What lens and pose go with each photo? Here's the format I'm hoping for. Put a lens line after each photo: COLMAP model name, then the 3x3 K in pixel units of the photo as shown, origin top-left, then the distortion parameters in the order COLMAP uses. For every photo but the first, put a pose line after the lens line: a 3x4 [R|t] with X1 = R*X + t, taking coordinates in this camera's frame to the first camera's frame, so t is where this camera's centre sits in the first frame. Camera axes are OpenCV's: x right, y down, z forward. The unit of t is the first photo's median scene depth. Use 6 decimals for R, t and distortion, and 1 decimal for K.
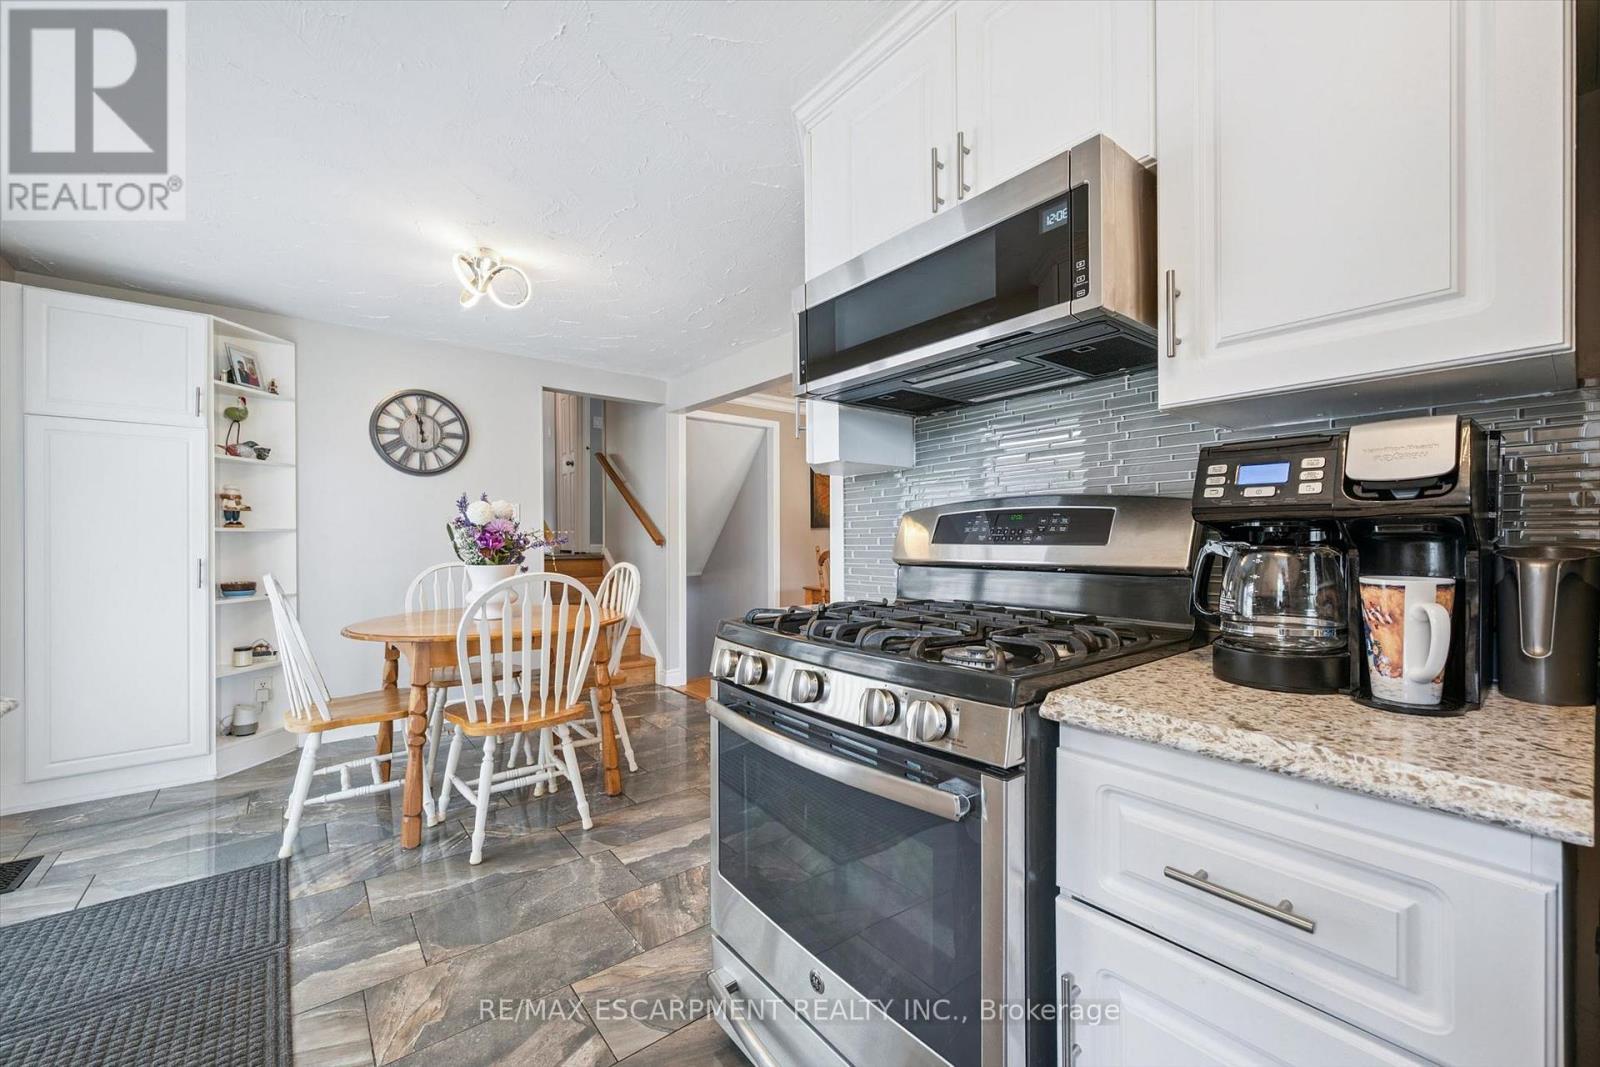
lens RADIAL K [[631.8, 0, 802.1], [0, 631.8, 538.1], [0, 0, 1]] dist [0.000008, 0.000044]
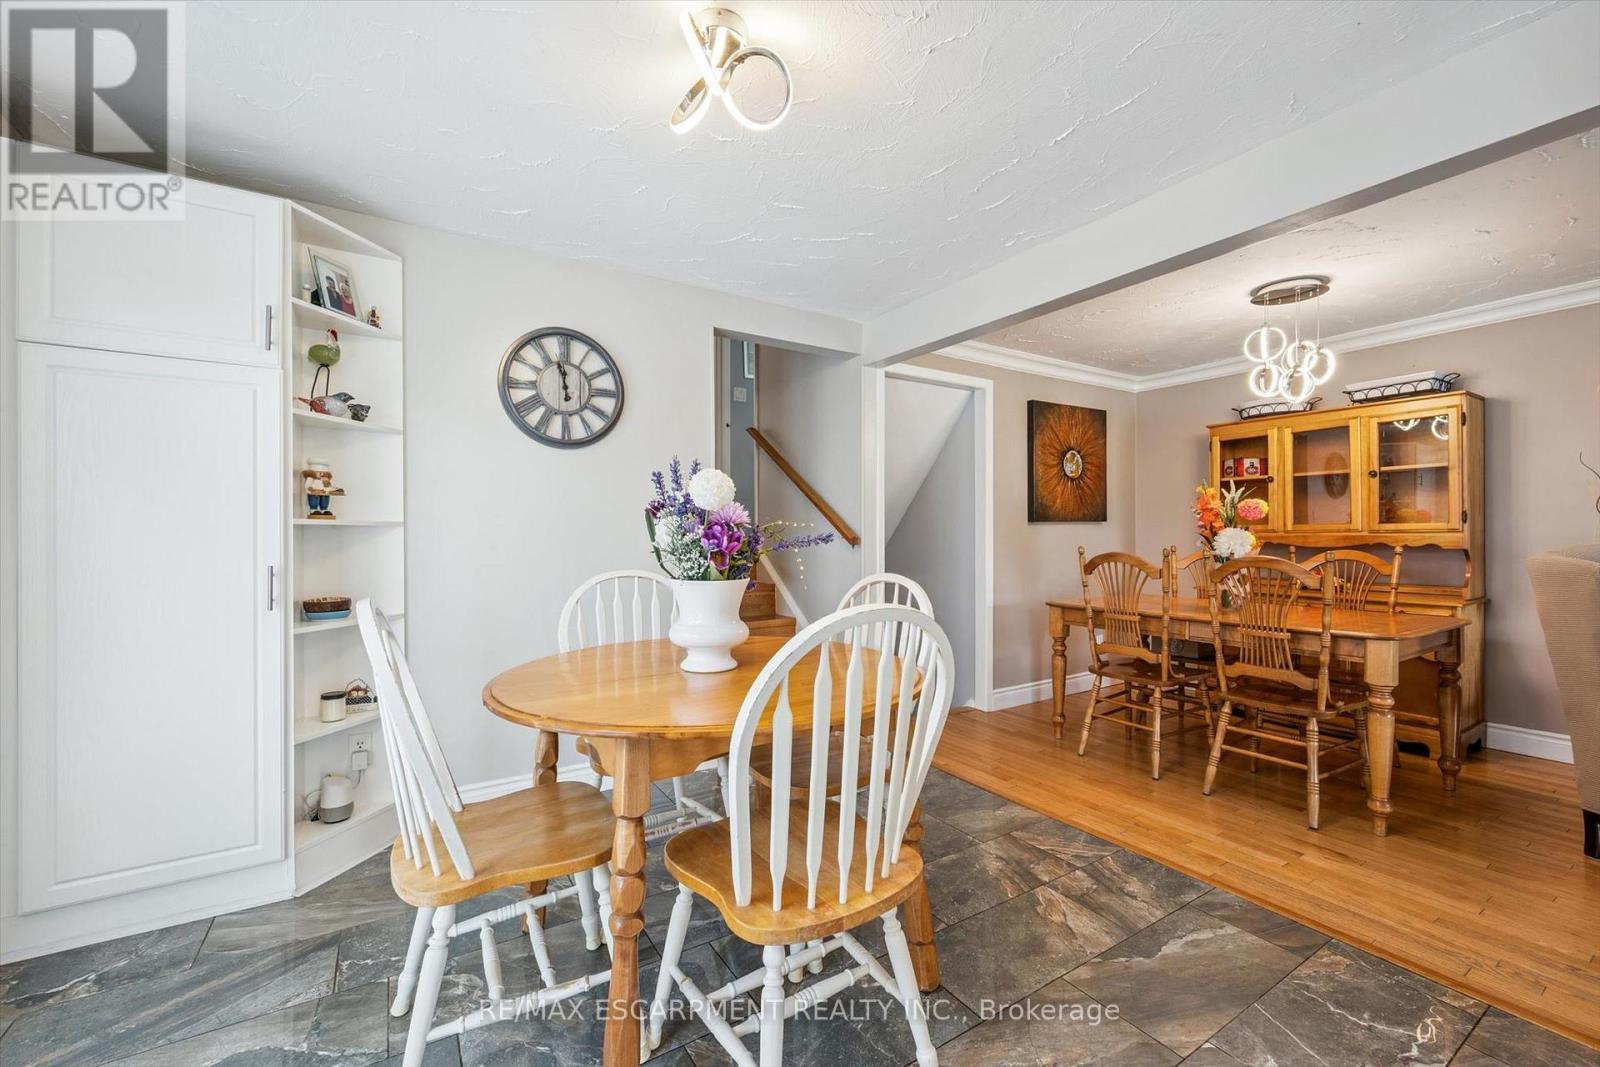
lens RADIAL K [[649.7, 0, 806.3], [0, 649.7, 534.2], [0, 0, 1]] dist [0.001635, -0.000189]
pose [[0.993907, -0.000242, -0.110226, -0.291745], [0.000099, 0.999999, -0.001308, 0.000654], [0.110226, 0.001289, 0.993906, 0.349261]]
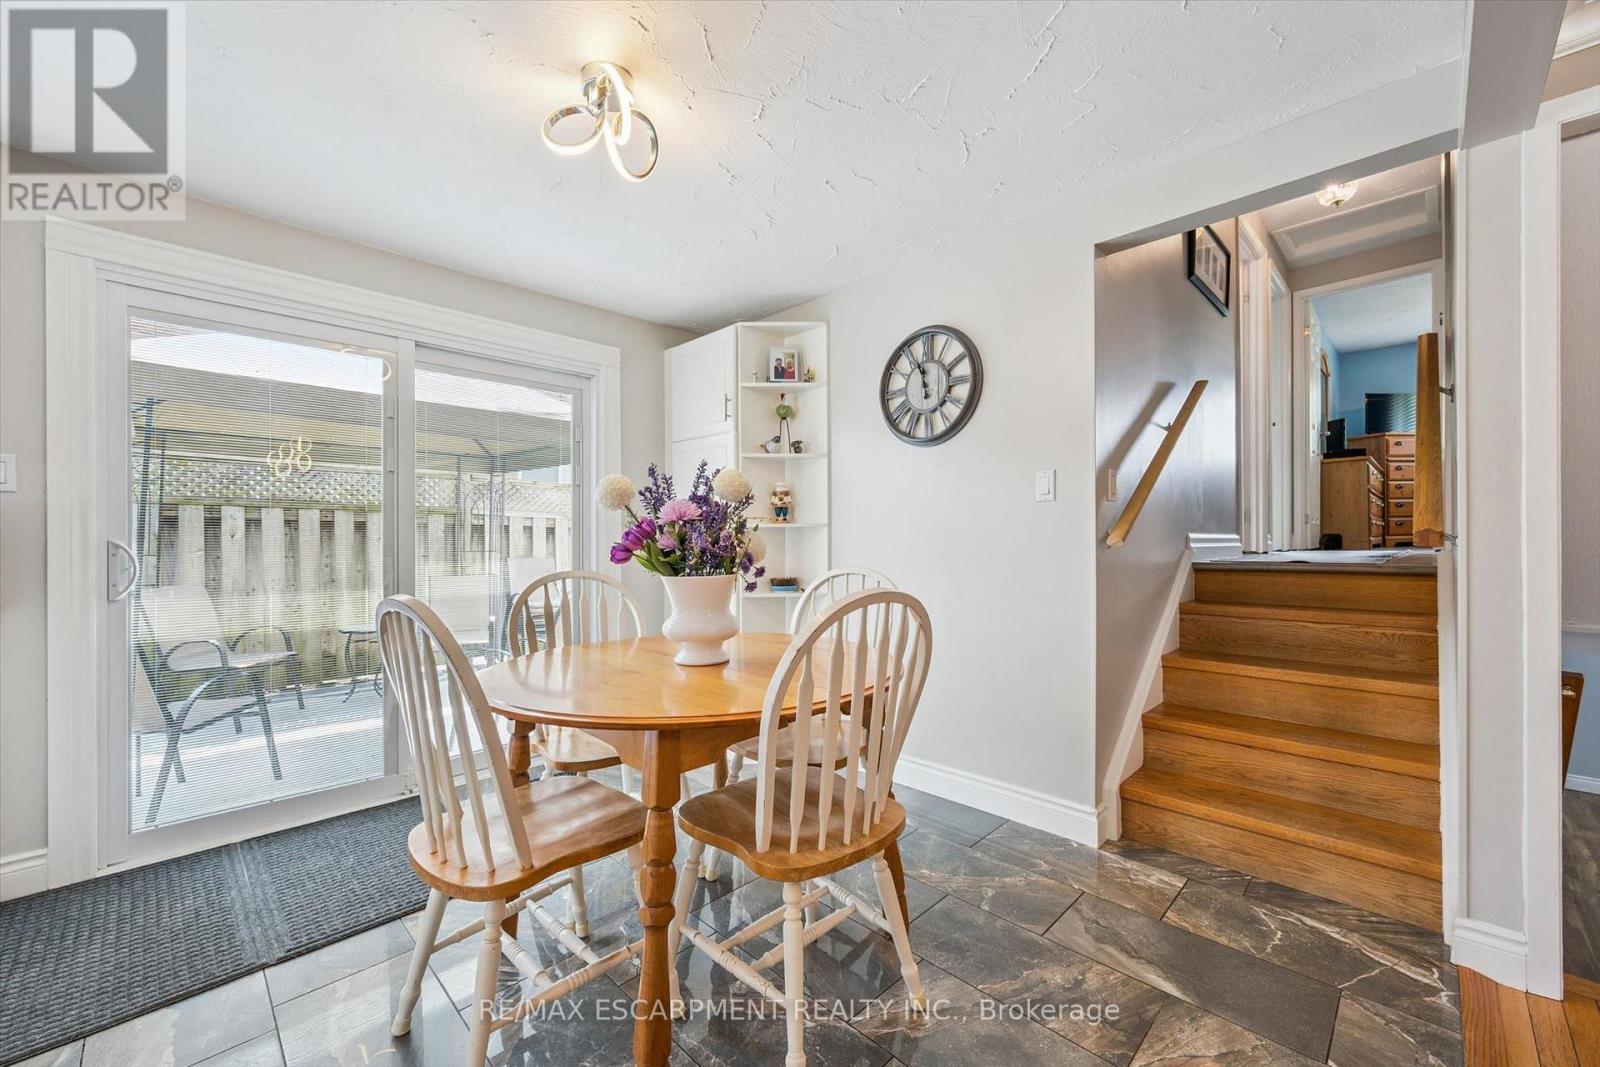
lens RADIAL K [[631.8, 0, 802.1], [0, 631.8, 538.1], [0, 0, 1]] dist [0.000008, 0.000044]
pose [[0.095445, 0.000168, -0.995435, 0.116974], [0.003226, 0.999995, 0.000478, 0.006287], [0.995429, -0.003257, 0.095444, 0.928690]]
